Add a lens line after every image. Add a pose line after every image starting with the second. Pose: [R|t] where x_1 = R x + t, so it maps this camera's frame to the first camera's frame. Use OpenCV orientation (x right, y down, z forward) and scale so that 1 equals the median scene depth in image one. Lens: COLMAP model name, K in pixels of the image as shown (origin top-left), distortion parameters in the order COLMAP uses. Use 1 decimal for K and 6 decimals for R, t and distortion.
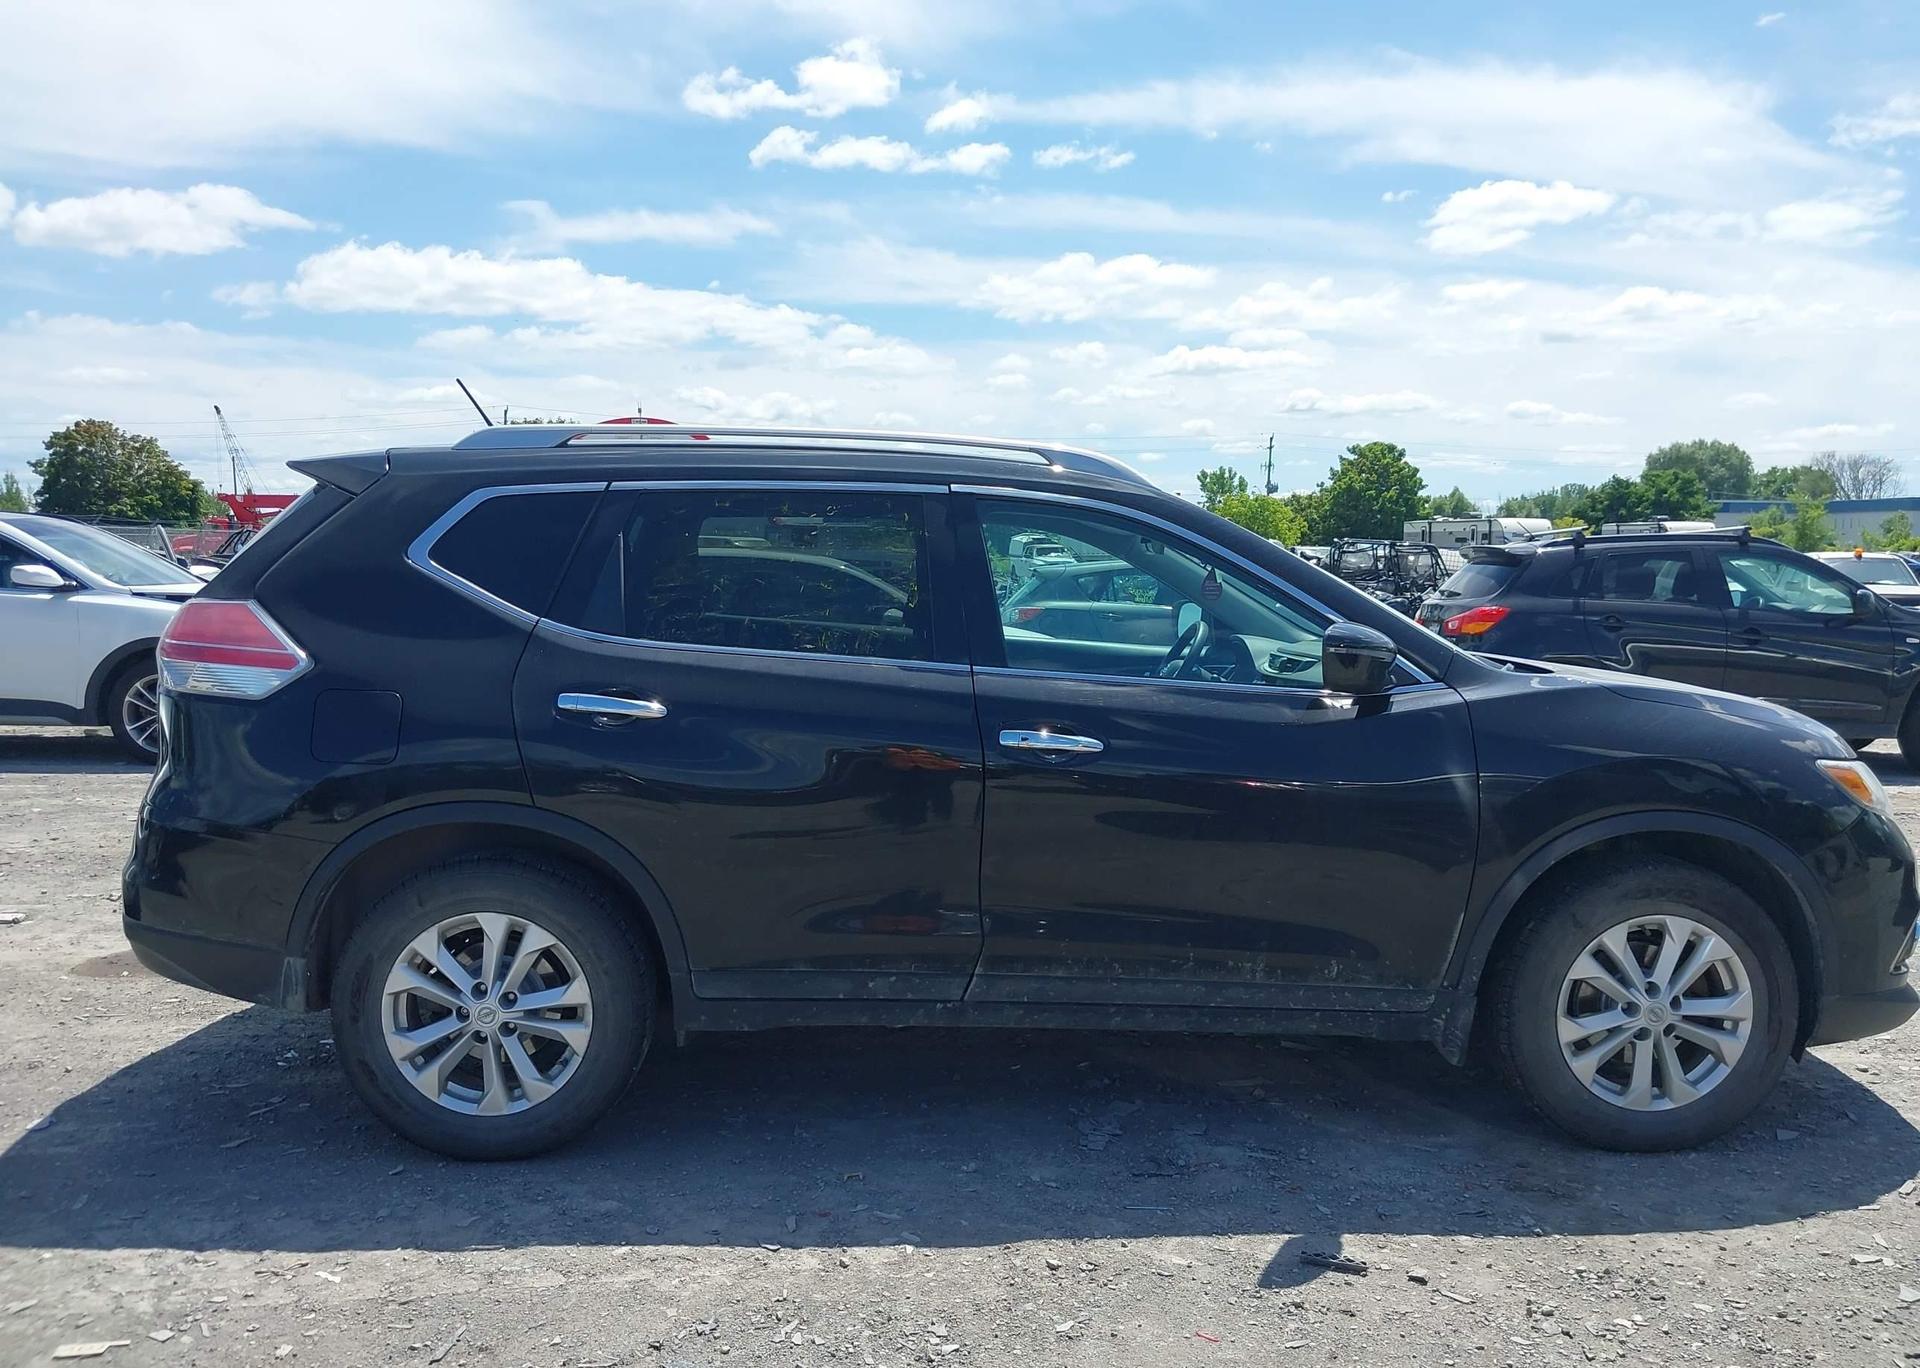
lens RADIAL K [[1530.0, 0, 917.0], [0, 1530.0, 683.6], [0, 0, 1]] dist [0.024658, -0.040757]
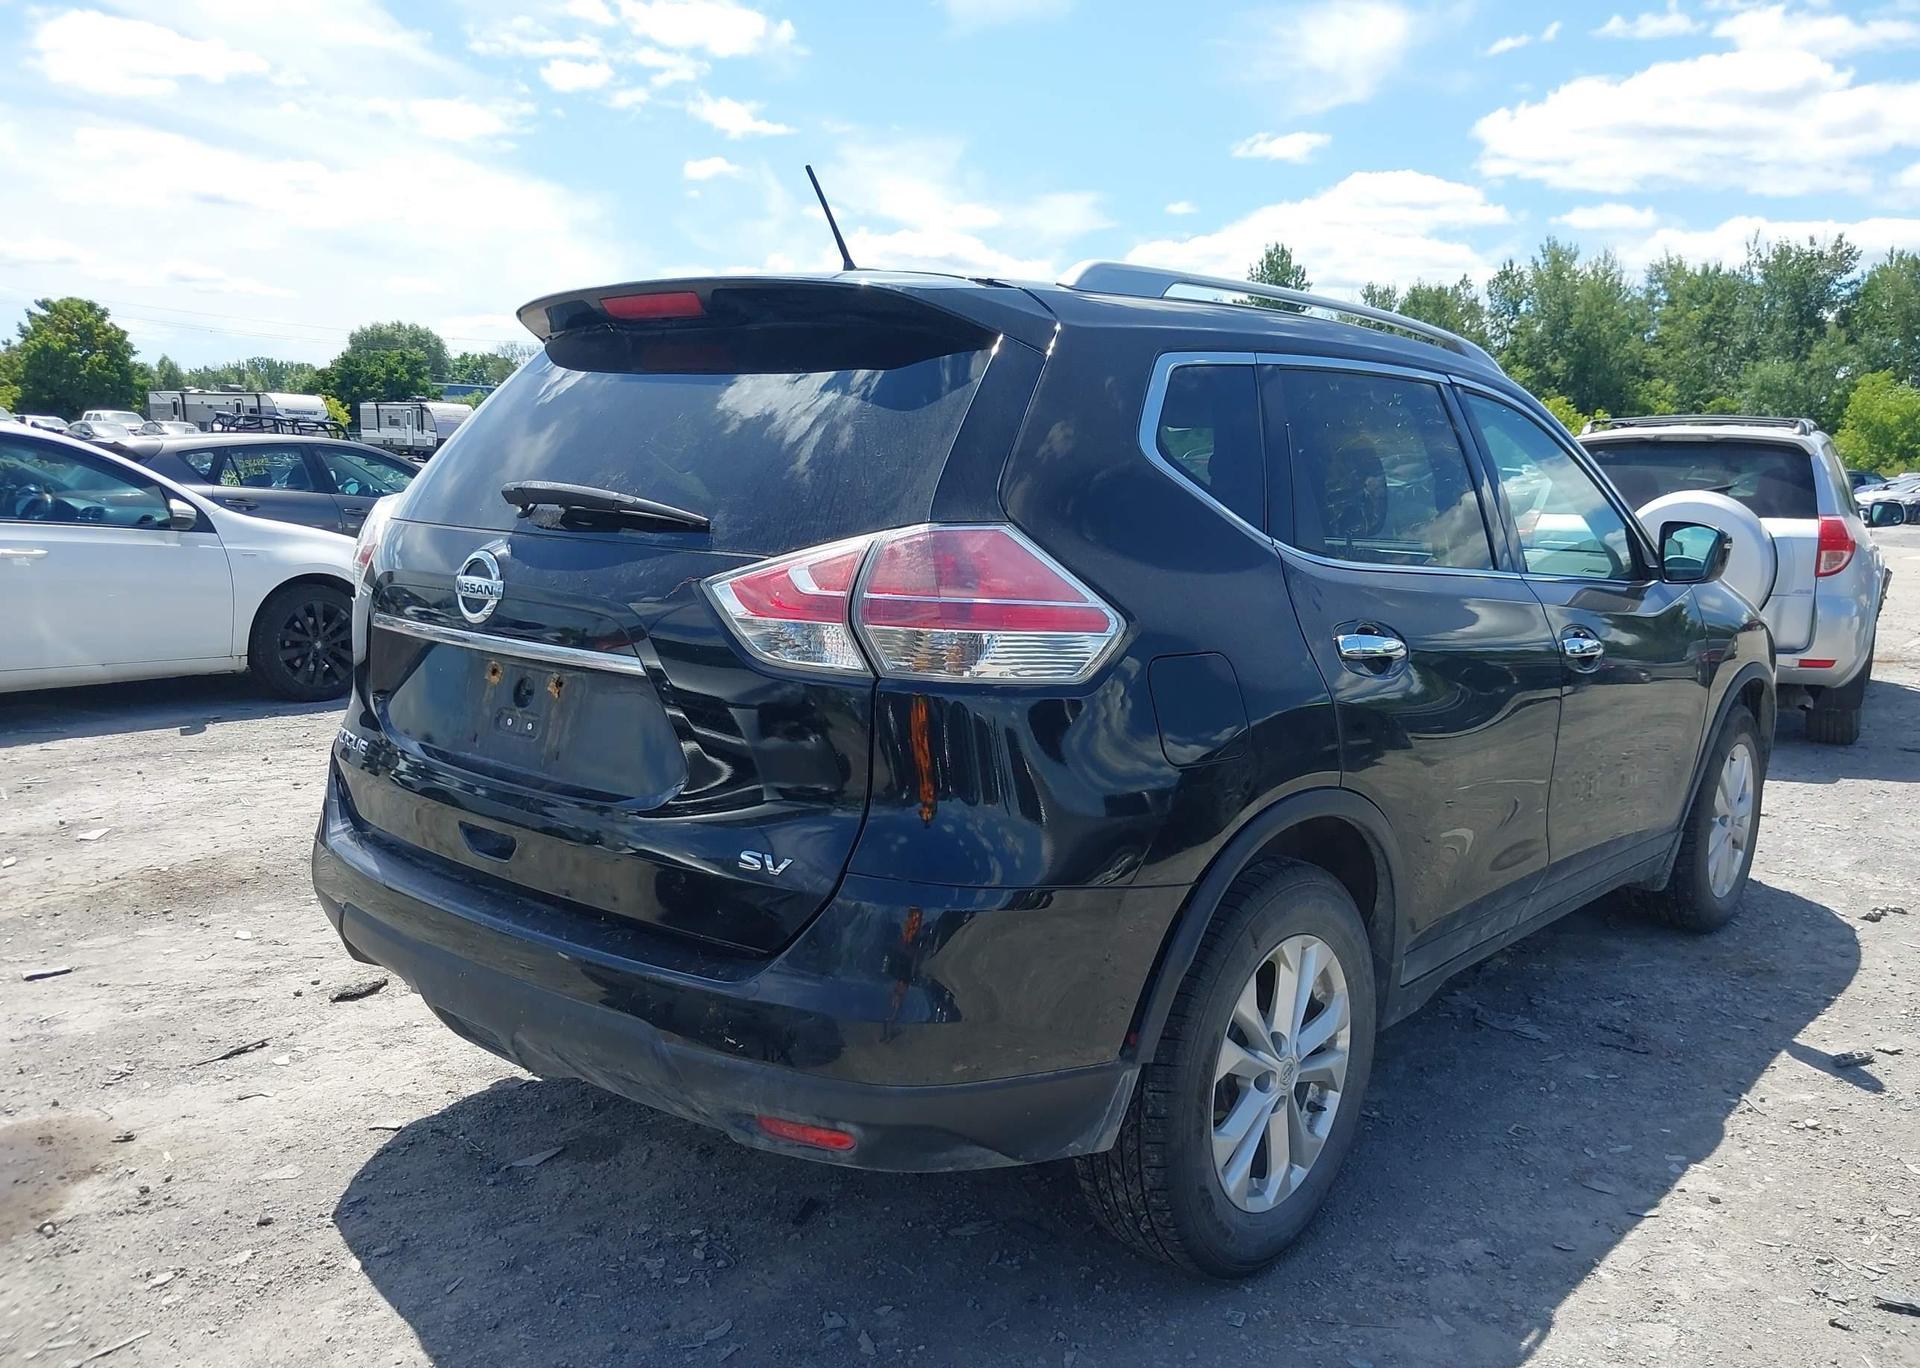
lens RADIAL K [[1530.0, 0, 965.2], [0, 1530.0, 683.5], [0, 0, 1]] dist [0.024658, -0.040757]
pose [[0.681936, -0.096333, 0.725040, -0.899440], [0.038644, 0.994649, 0.095808, -0.049535], [-0.730390, -0.037316, 0.682010, 0.604029]]
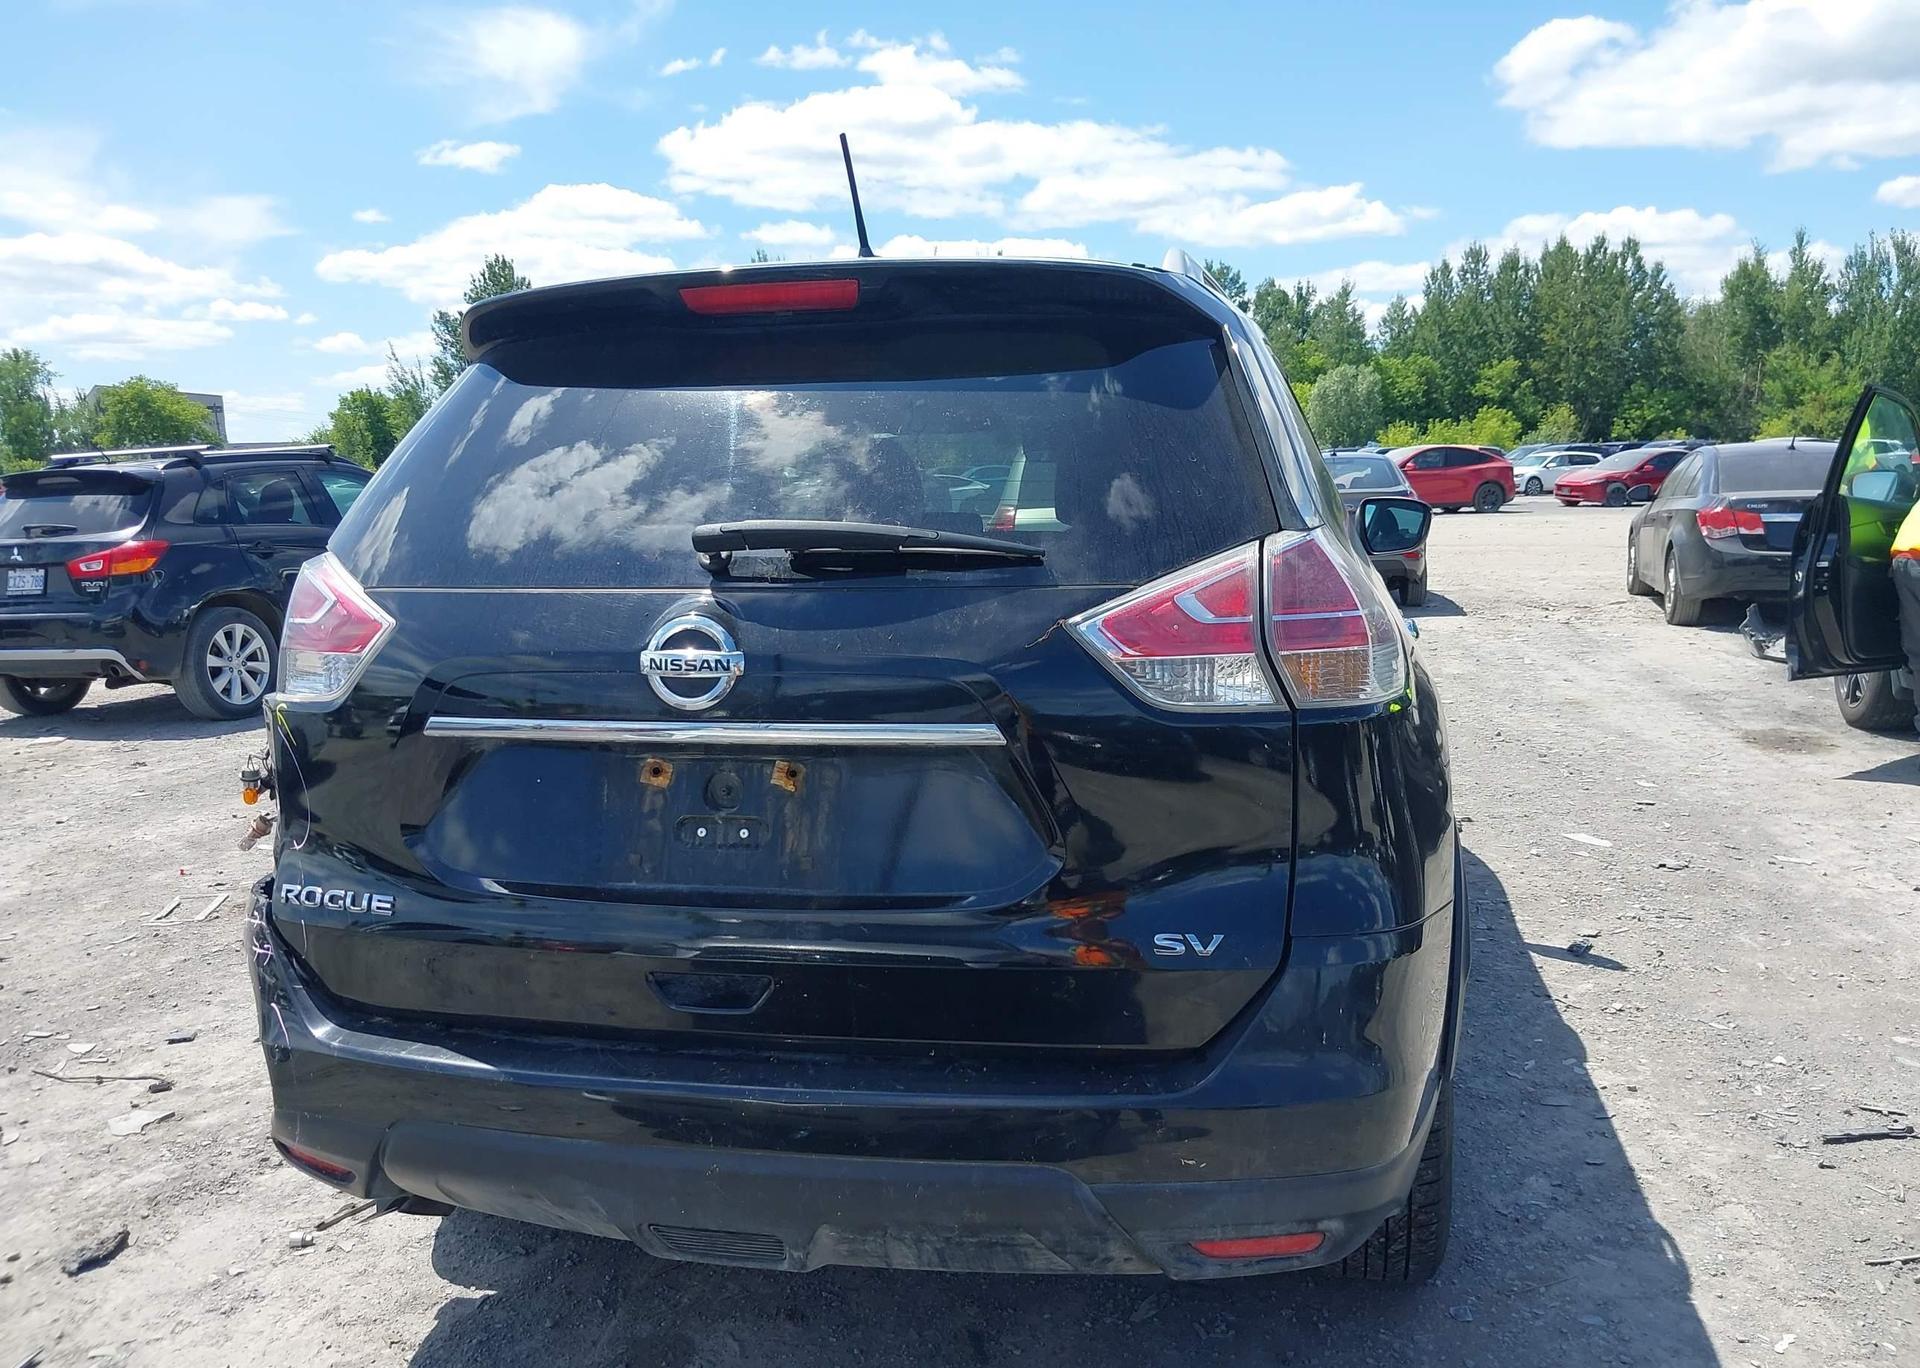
lens RADIAL K [[1530.0, 0, 959.1], [0, 1530.0, 682.4], [0, 0, 1]] dist [0.024658, -0.040757]
pose [[0.270300, -0.149035, 0.951171, -1.014592], [0.109526, 0.986293, 0.123414, -0.081433], [-0.956526, 0.070819, 0.282918, 0.981781]]
